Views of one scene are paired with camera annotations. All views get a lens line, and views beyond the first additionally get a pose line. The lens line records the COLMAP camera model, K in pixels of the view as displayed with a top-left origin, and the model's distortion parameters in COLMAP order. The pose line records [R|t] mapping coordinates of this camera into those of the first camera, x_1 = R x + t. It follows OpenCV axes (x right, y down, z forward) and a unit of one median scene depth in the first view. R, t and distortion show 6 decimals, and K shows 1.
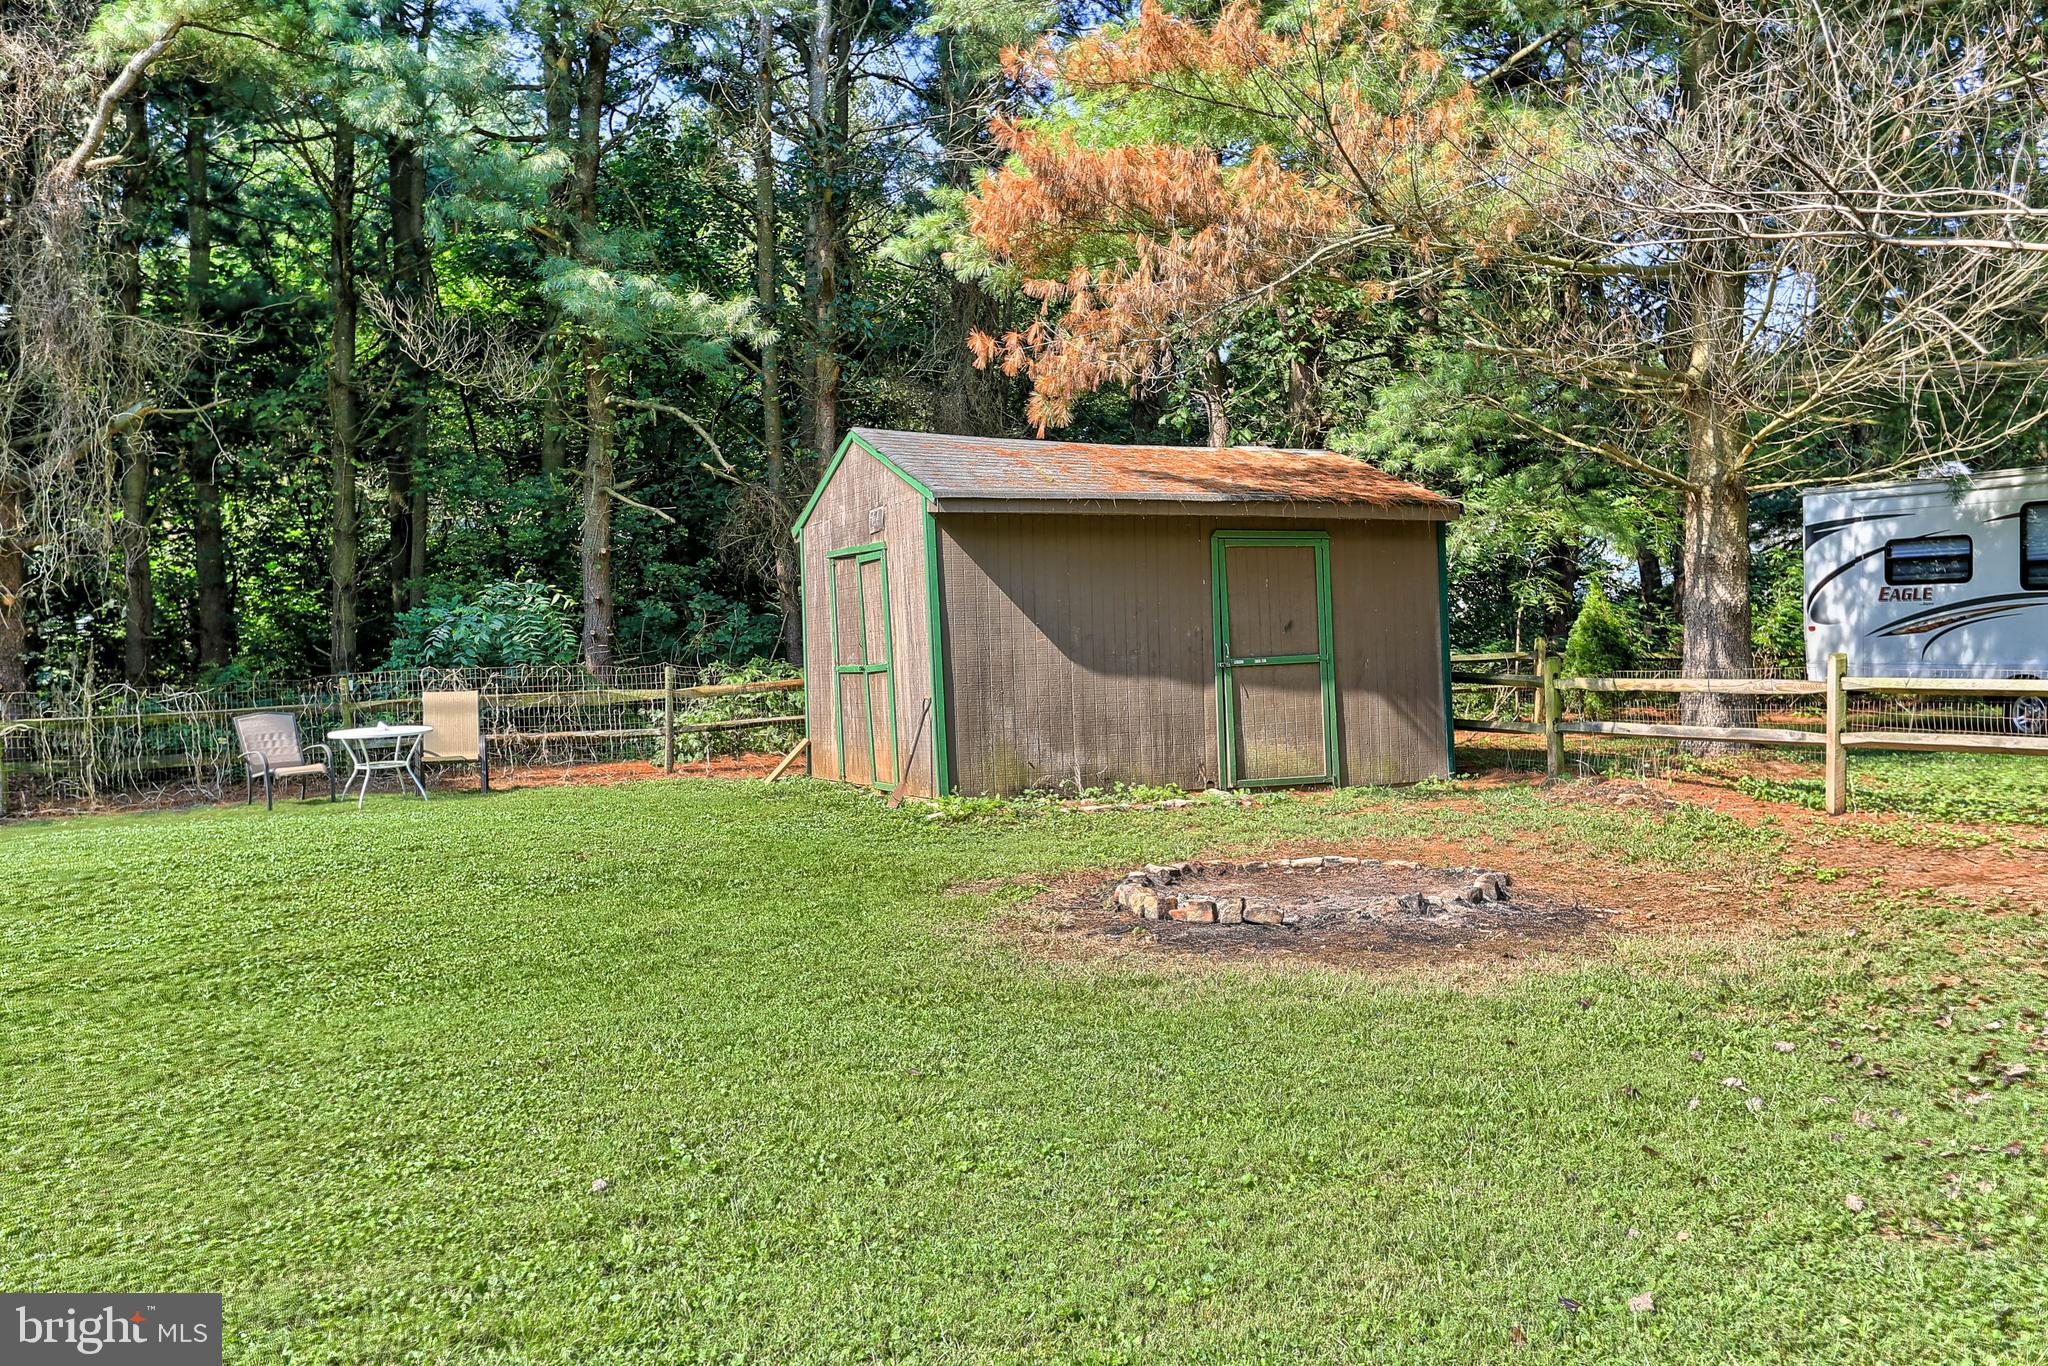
lens RADIAL K [[1905.9, 0, 1024.0], [0, 1905.9, 683.0], [0, 0, 1]] dist [-0.071132, -0.000946]
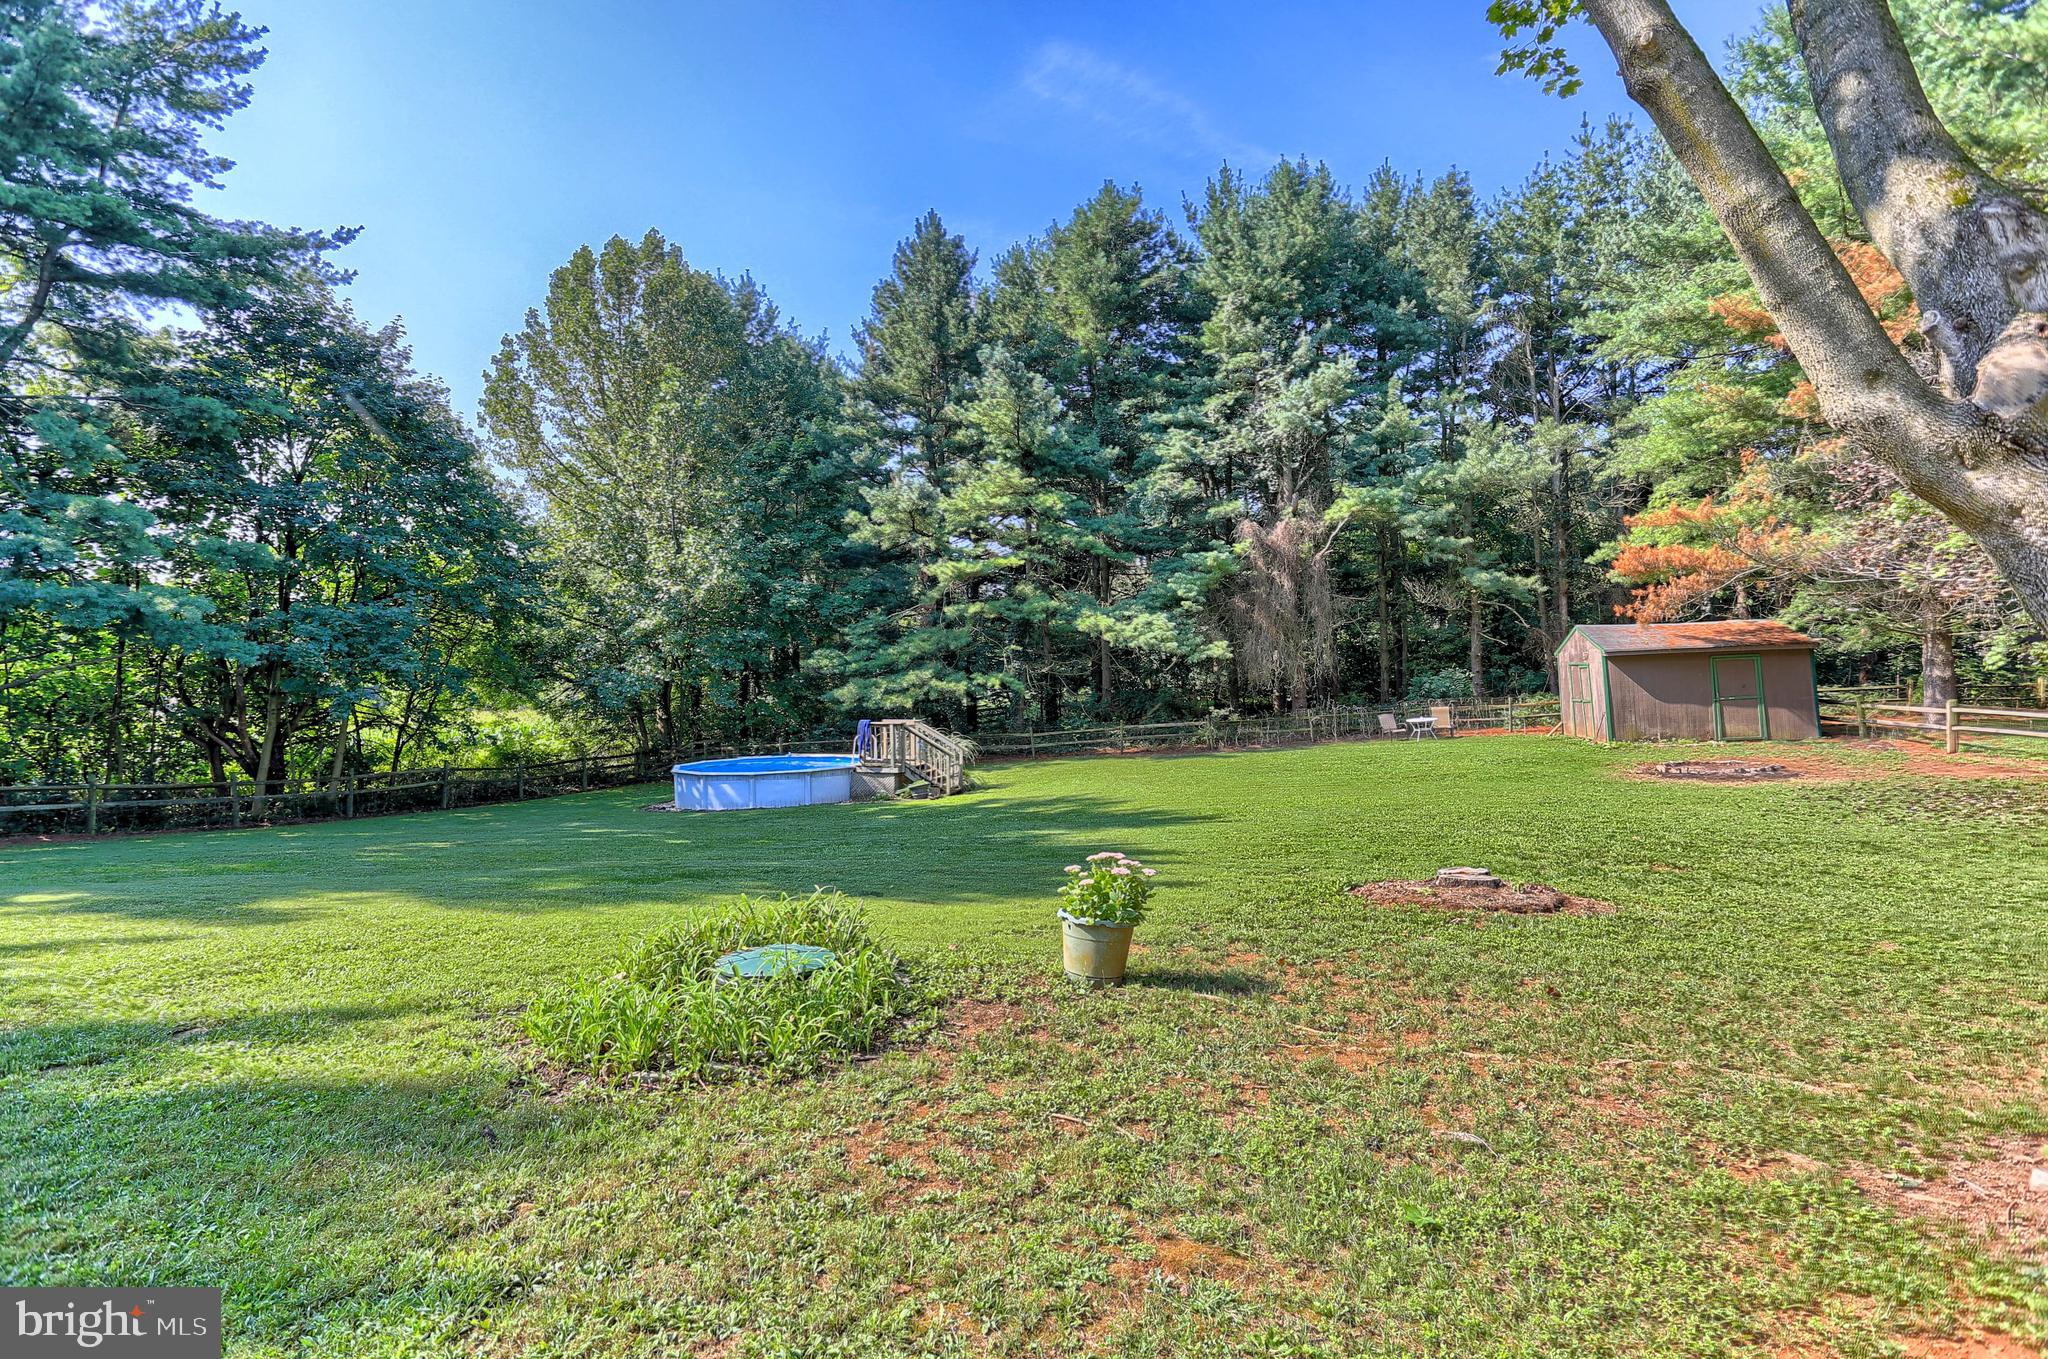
lens RADIAL K [[985.7, 0, 1020.7], [0, 985.7, 668.1], [0, 0, 1]] dist [-0.044895, 0.028319]
pose [[0.821046, -0.023029, -0.570398, 0.073572], [0.016558, 0.999726, -0.016529, -0.049405], [0.570622, 0.004127, 0.821202, -0.852816]]
